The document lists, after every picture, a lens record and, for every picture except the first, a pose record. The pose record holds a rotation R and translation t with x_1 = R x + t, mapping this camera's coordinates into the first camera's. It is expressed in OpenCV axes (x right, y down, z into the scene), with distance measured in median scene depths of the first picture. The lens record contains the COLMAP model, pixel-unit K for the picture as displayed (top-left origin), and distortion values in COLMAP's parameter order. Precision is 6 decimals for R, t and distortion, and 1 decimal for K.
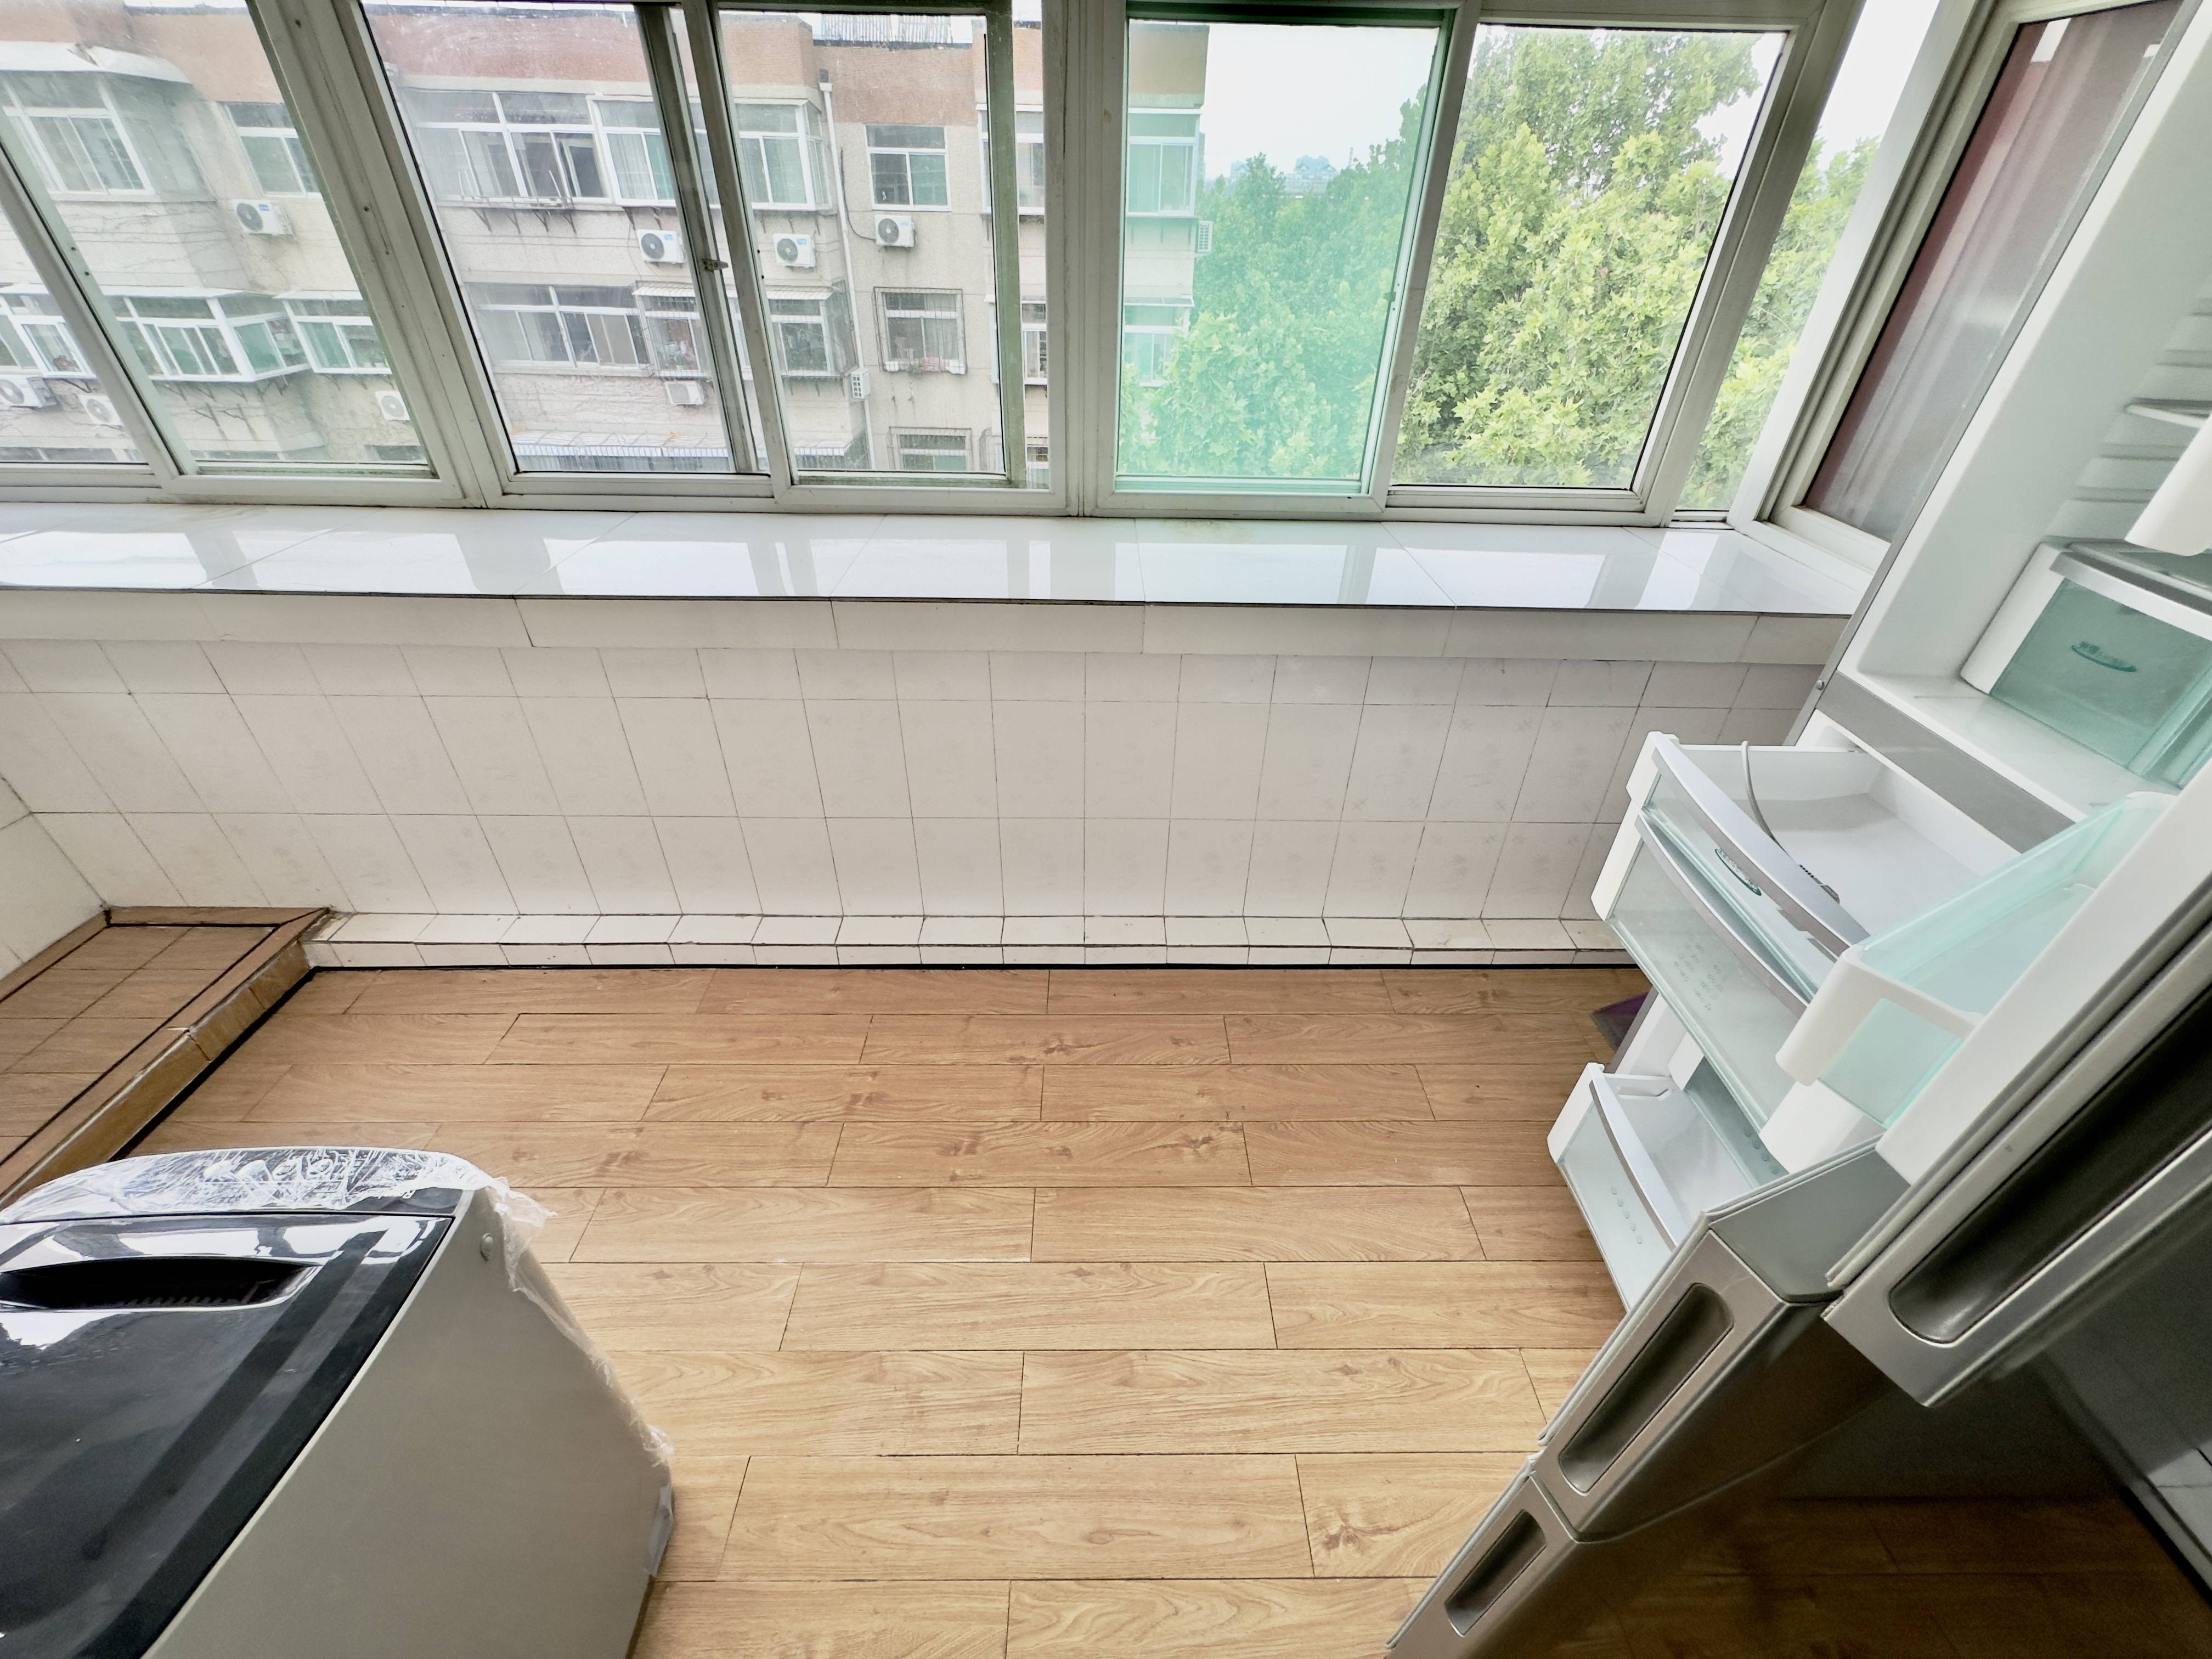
lens RADIAL K [[888.6, 0, 1105.1], [0, 888.6, 834.0], [0, 0, 1]] dist [-0.000712, -0.000184]
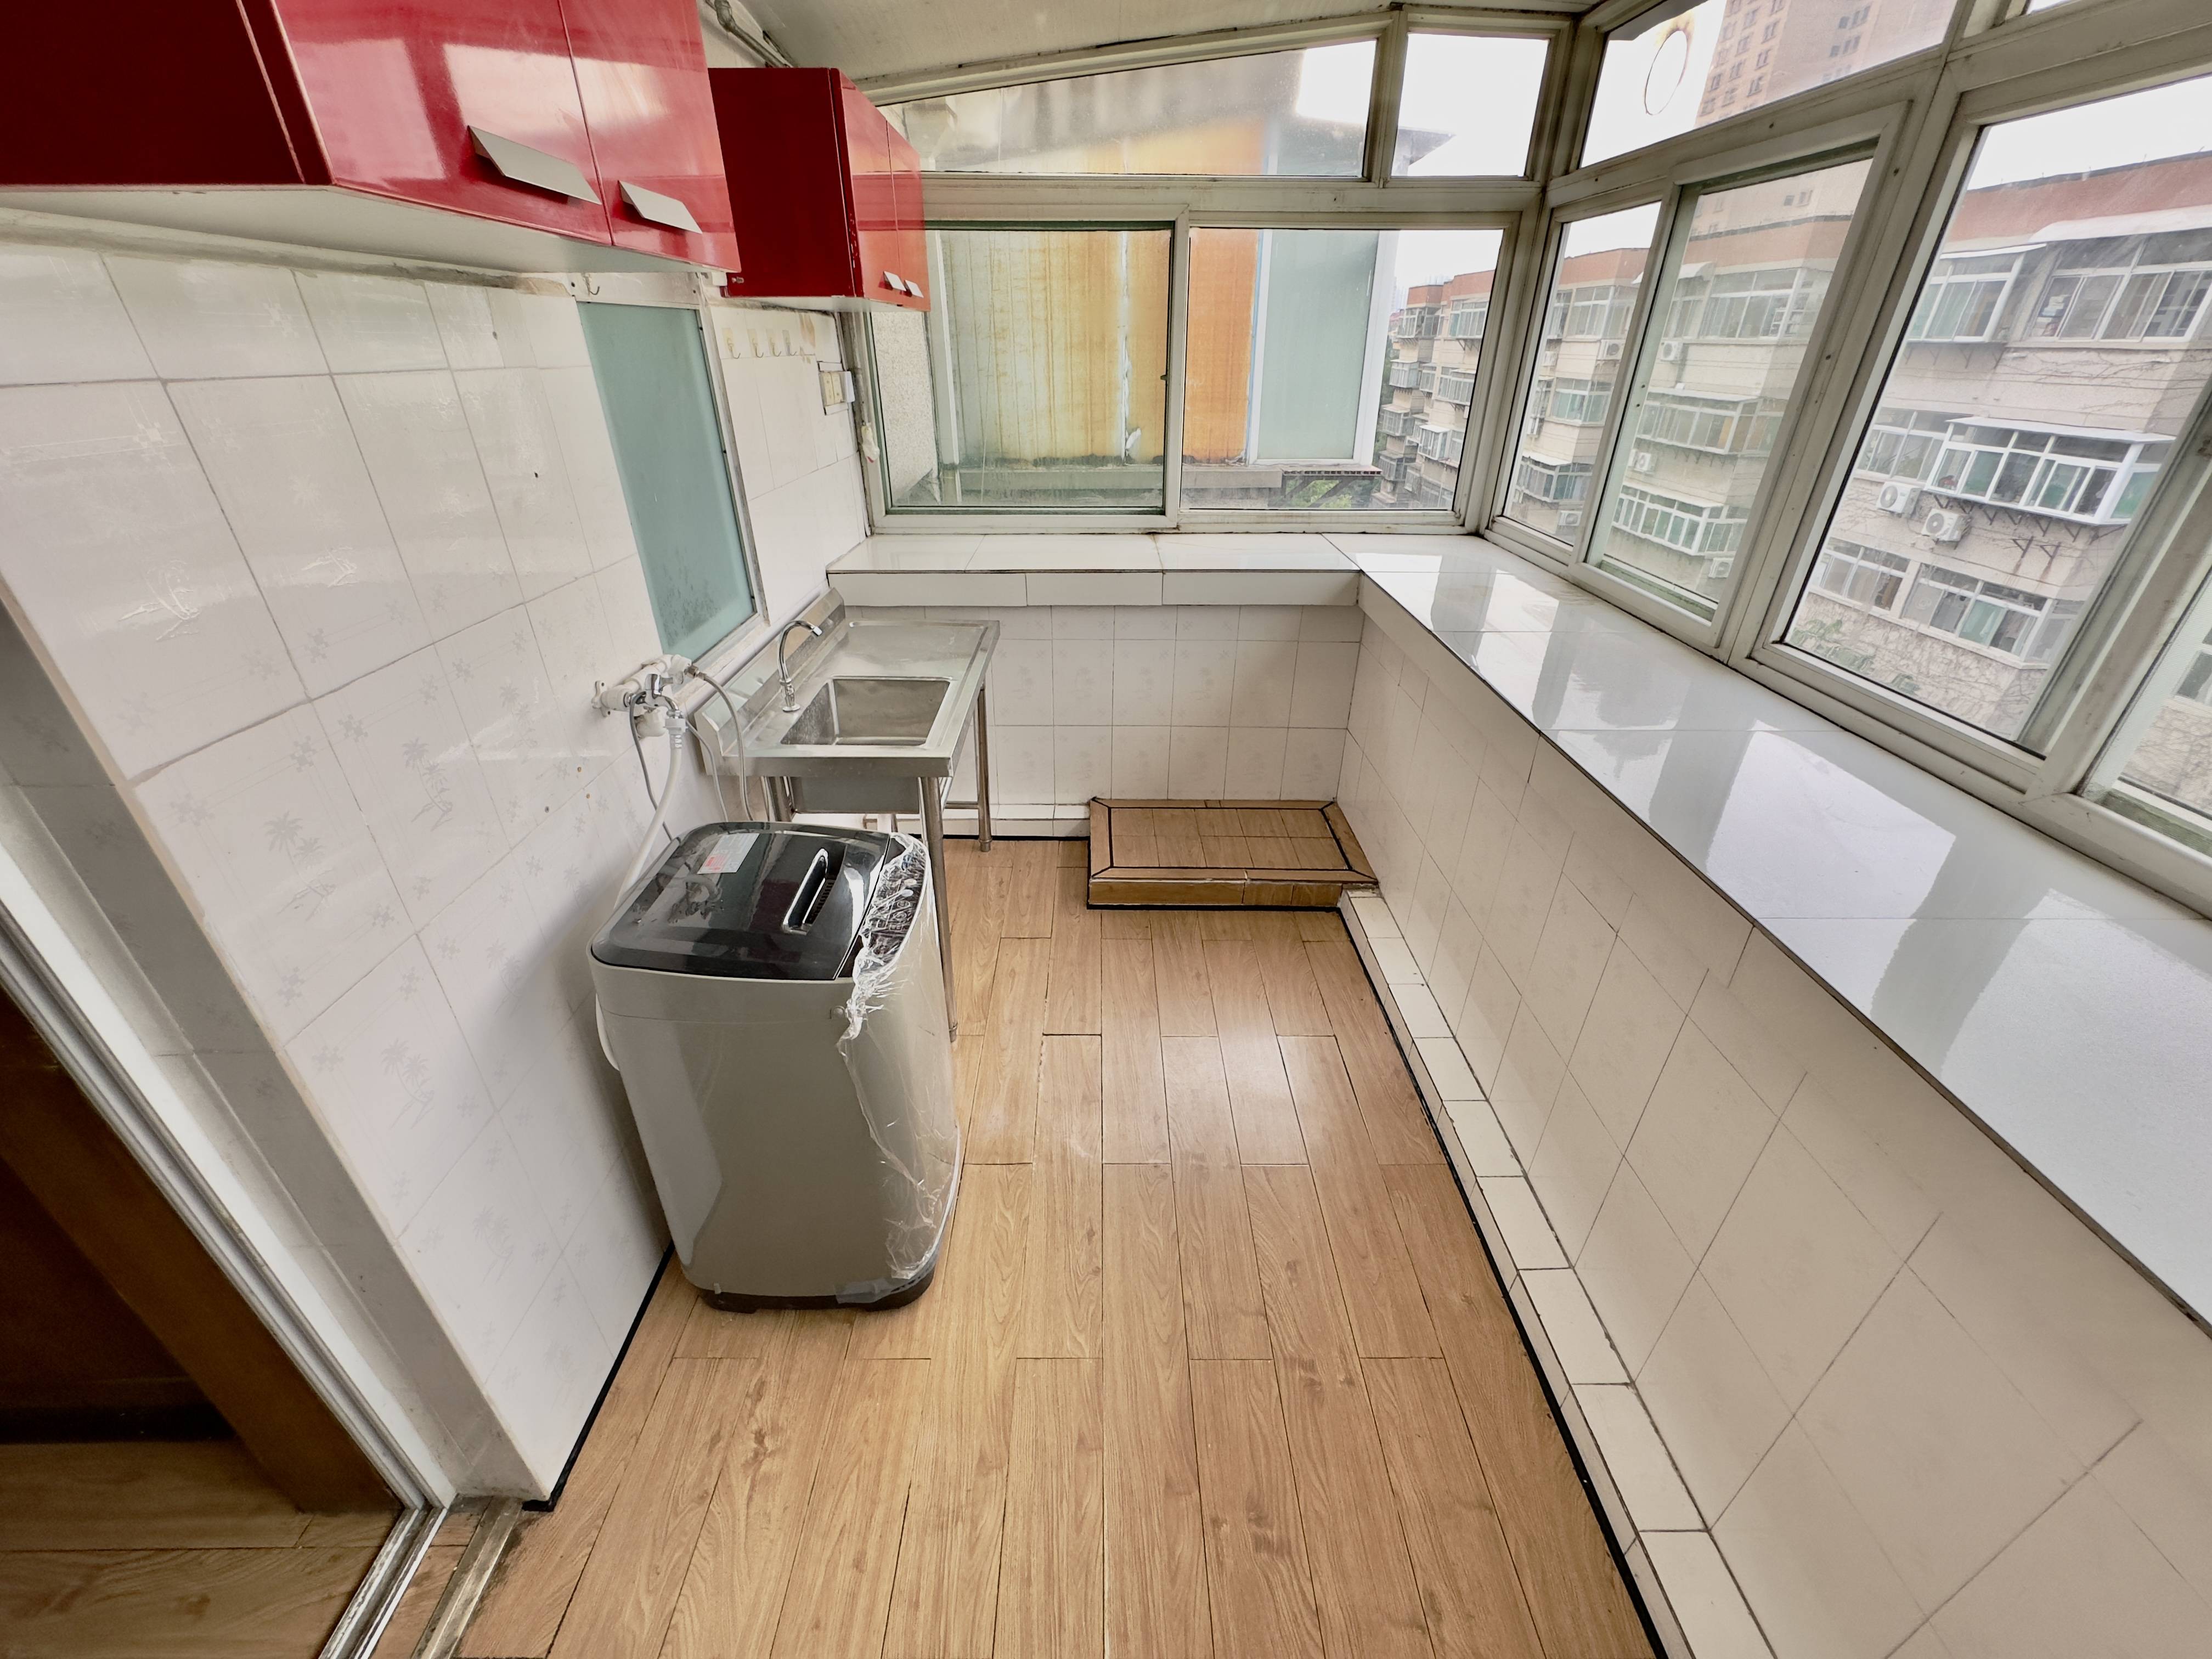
lens RADIAL K [[888.6, 0, 1103.6], [0, 888.6, 821.4], [0, 0, 1]] dist [-0.000712, -0.000184]
pose [[-0.008429, 0.463260, -0.886182, 0.188853], [-0.573923, 0.723475, 0.383662, -0.238912], [0.818866, 0.511834, 0.259778, 0.333850]]
